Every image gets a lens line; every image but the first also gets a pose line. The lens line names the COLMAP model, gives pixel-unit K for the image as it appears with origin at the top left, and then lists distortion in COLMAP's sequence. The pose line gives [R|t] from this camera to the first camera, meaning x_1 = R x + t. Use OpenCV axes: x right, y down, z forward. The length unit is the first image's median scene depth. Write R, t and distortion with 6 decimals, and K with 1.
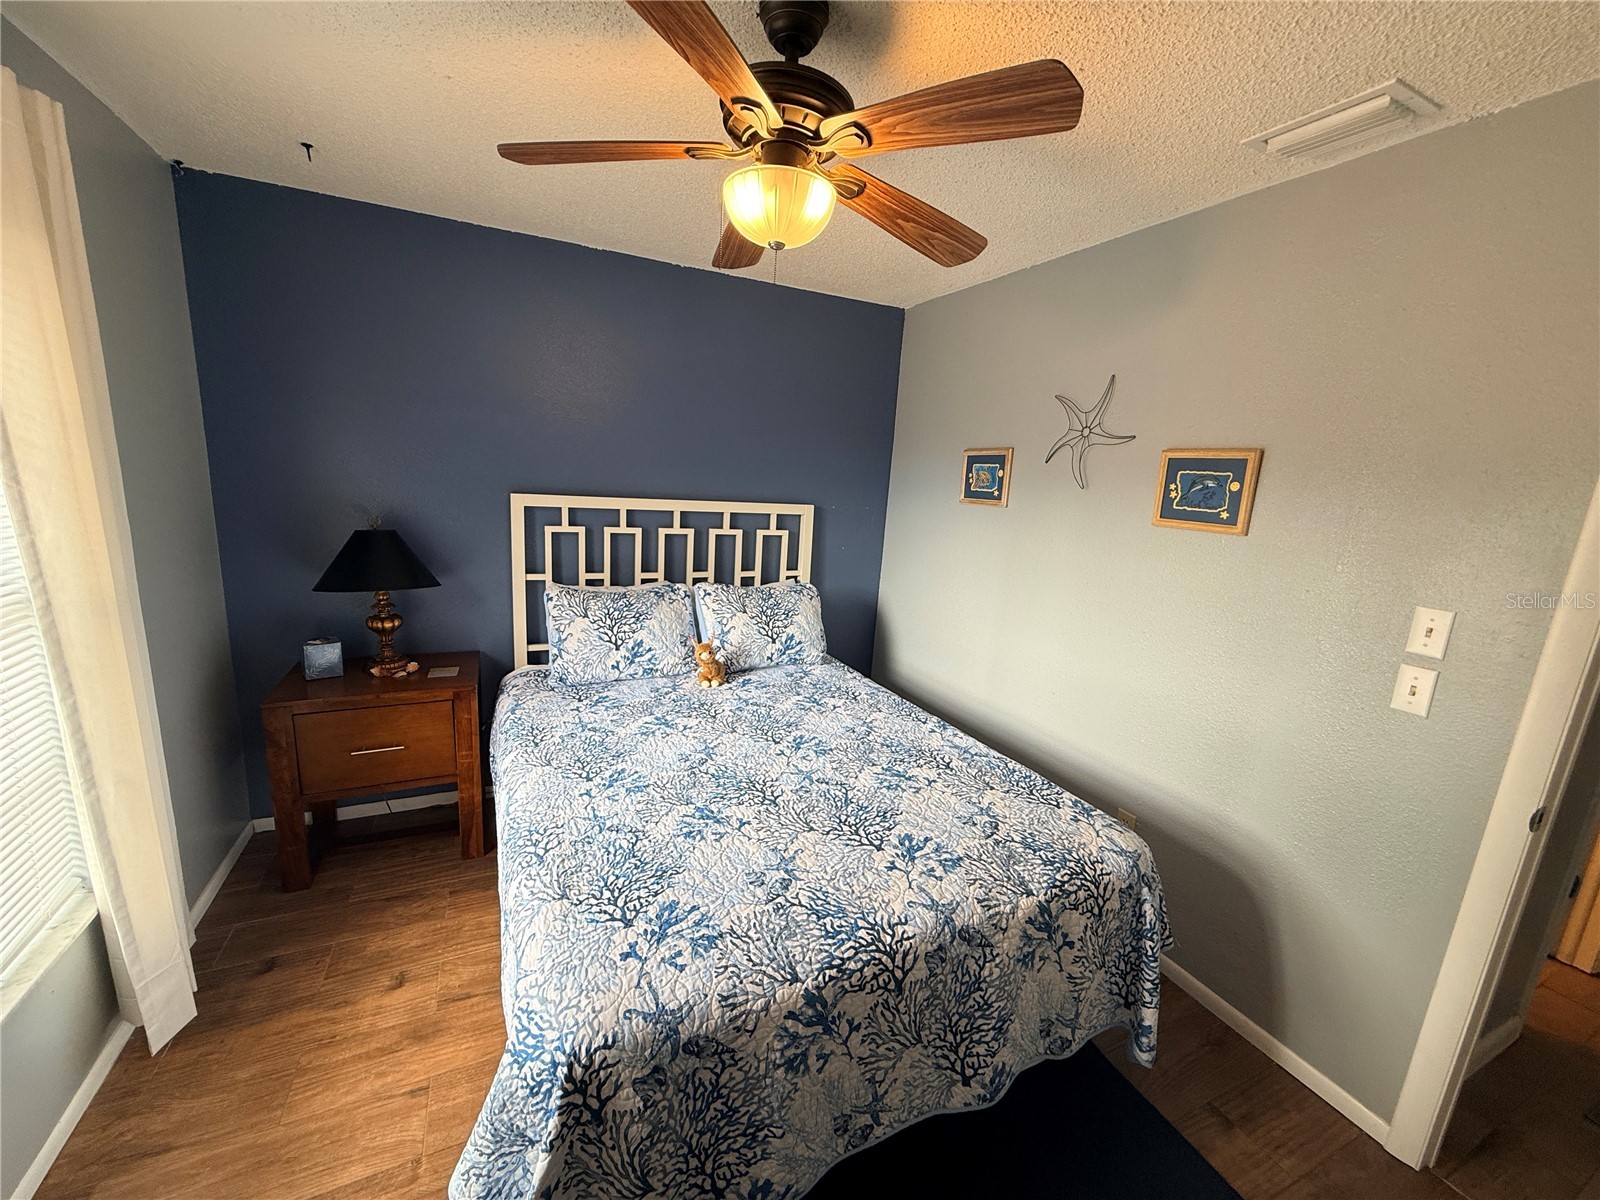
lens RADIAL K [[637.7, 0, 796.1], [0, 637.7, 600.3], [0, 0, 1]] dist [0.000240, 0.000075]
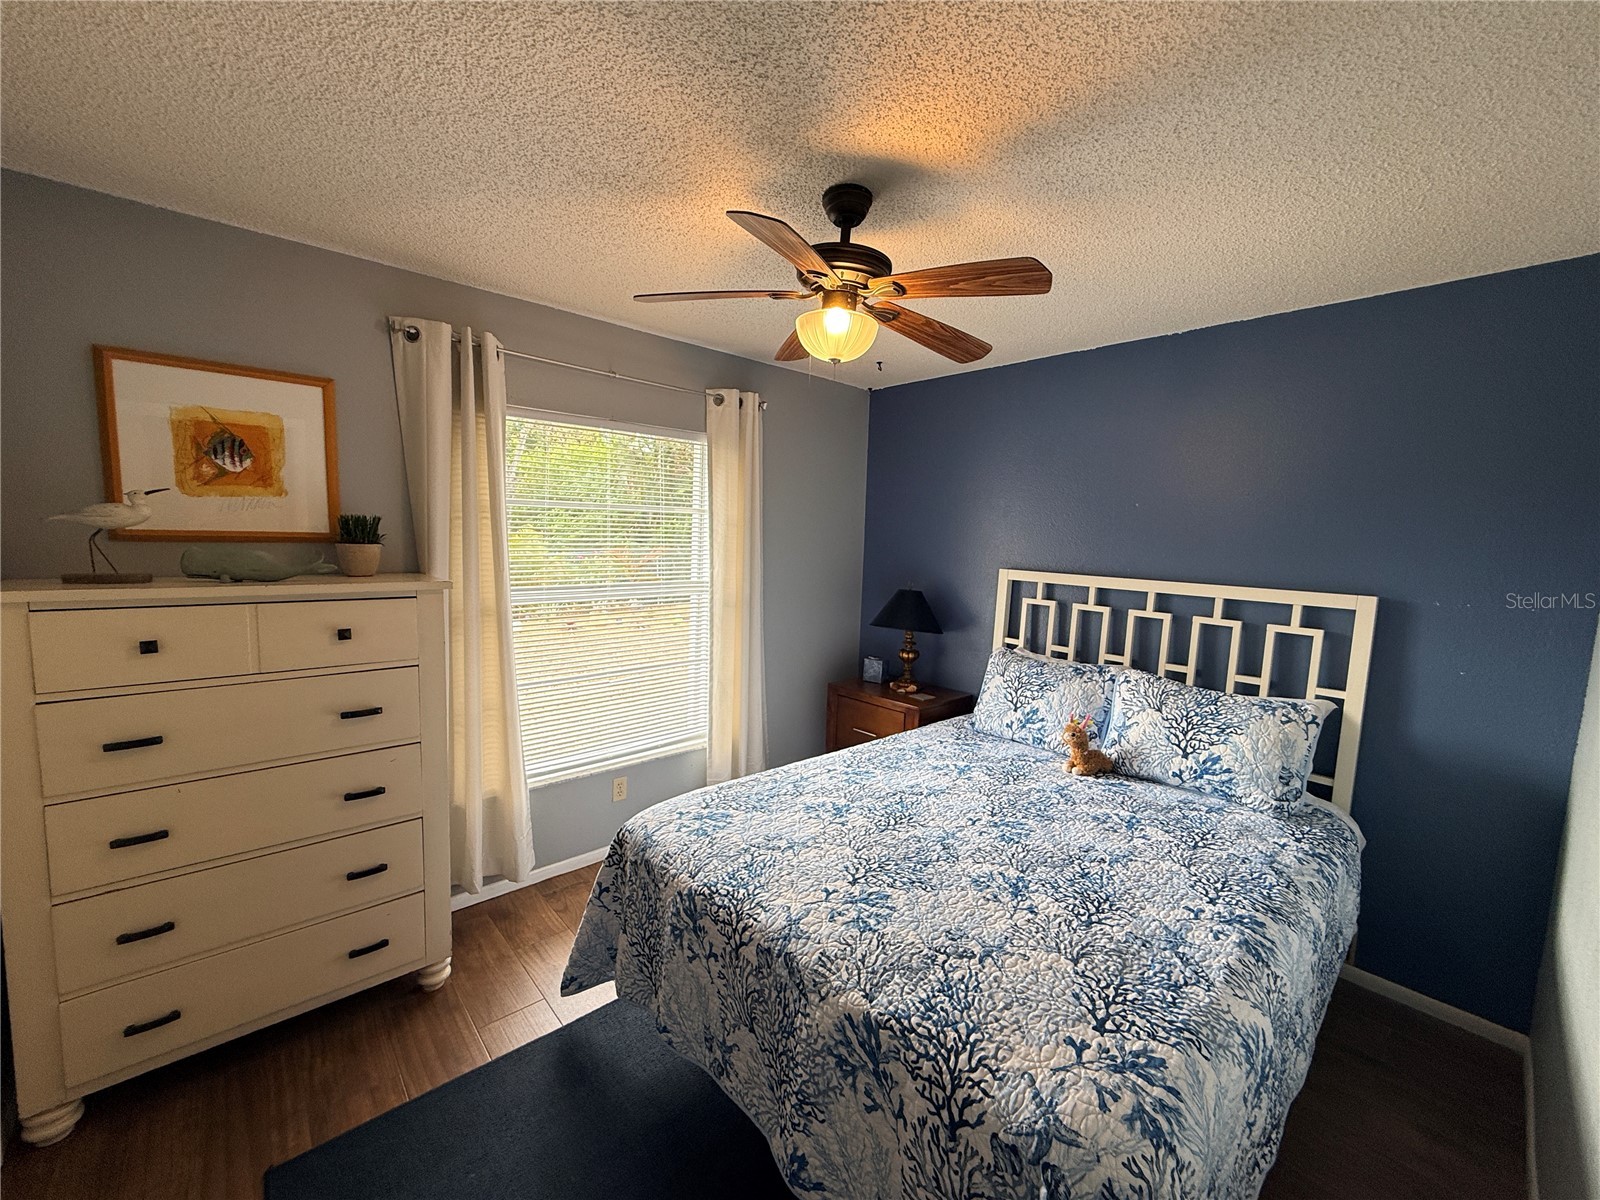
lens RADIAL K [[637.7, 0, 796.1], [0, 637.7, 600.3], [0, 0, 1]] dist [0.000240, 0.000075]
pose [[0.283297, 0.048307, -0.957815, 0.617706], [-0.213154, 0.976922, -0.013775, -0.010177], [0.935044, 0.208064, 0.287056, 0.310273]]
